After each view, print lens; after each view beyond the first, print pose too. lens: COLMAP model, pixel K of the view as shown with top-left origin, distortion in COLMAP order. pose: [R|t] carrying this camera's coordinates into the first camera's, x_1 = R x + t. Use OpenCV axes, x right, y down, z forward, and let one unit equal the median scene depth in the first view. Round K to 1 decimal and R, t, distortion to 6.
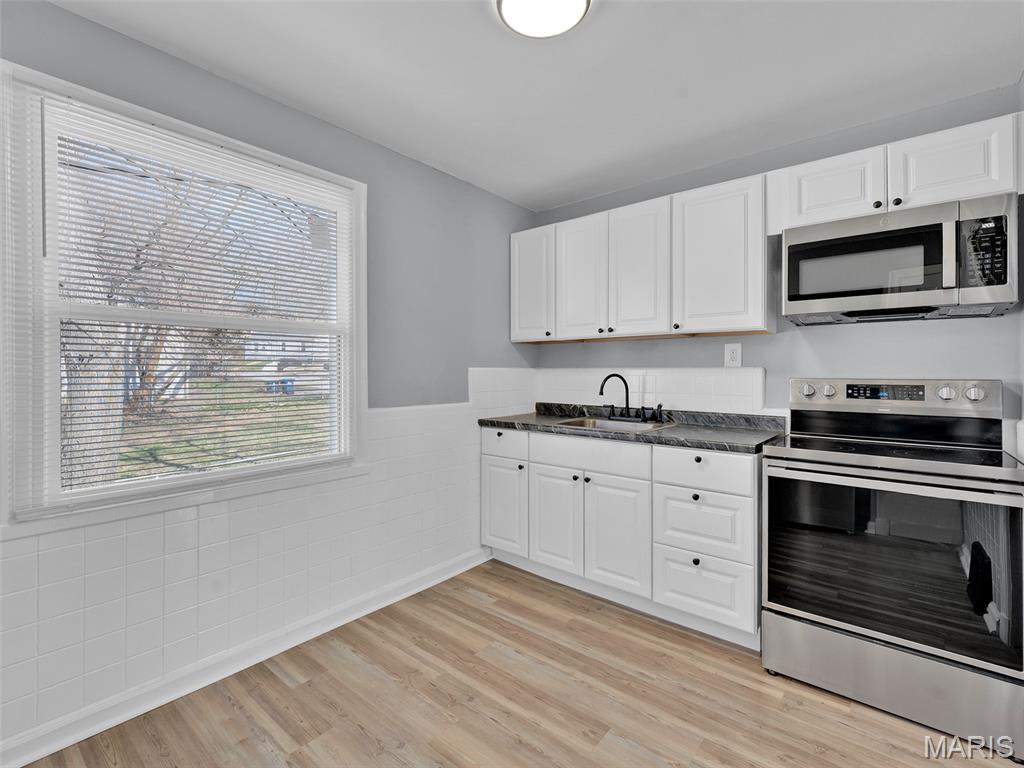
lens RADIAL K [[480.3, 0, 506.7], [0, 480.3, 372.6], [0, 0, 1]] dist [0.000119, -0.000108]
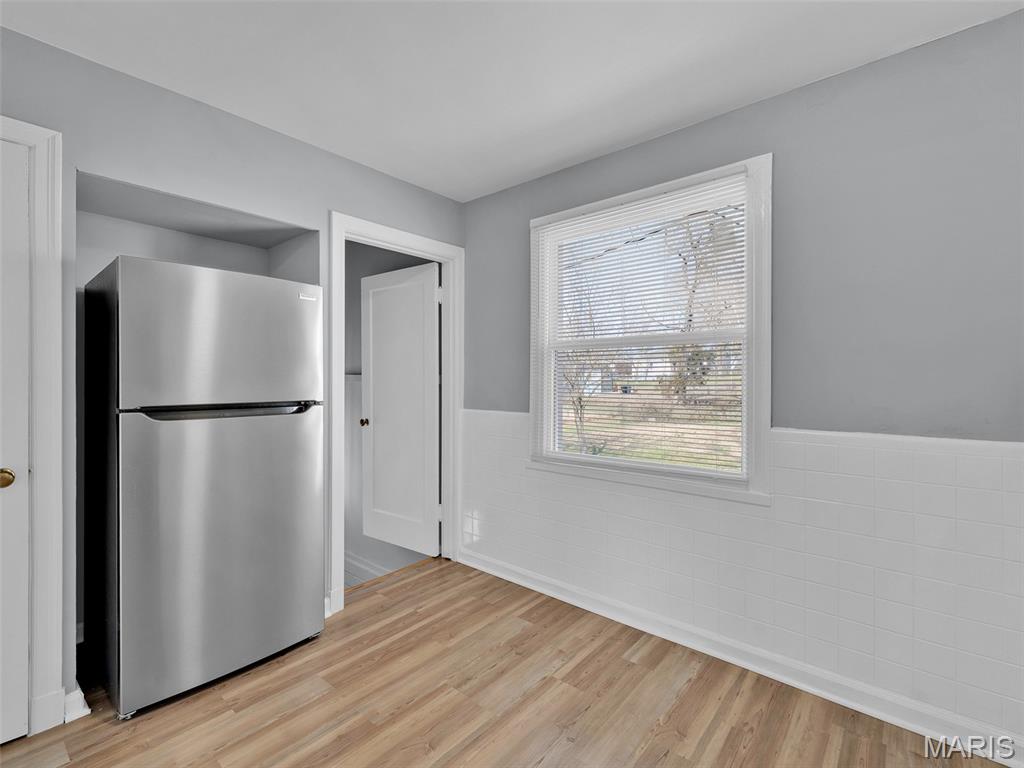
lens RADIAL K [[469.9, 0, 512.0], [0, 469.9, 384.0], [0, 0, 1]] dist [0.002012, 0.000265]
pose [[-0.009011, 0.003098, -0.999955, 0.592850], [-0.002978, 0.999991, 0.003125, 0.001167], [0.999955, 0.003006, -0.009002, 0.652108]]
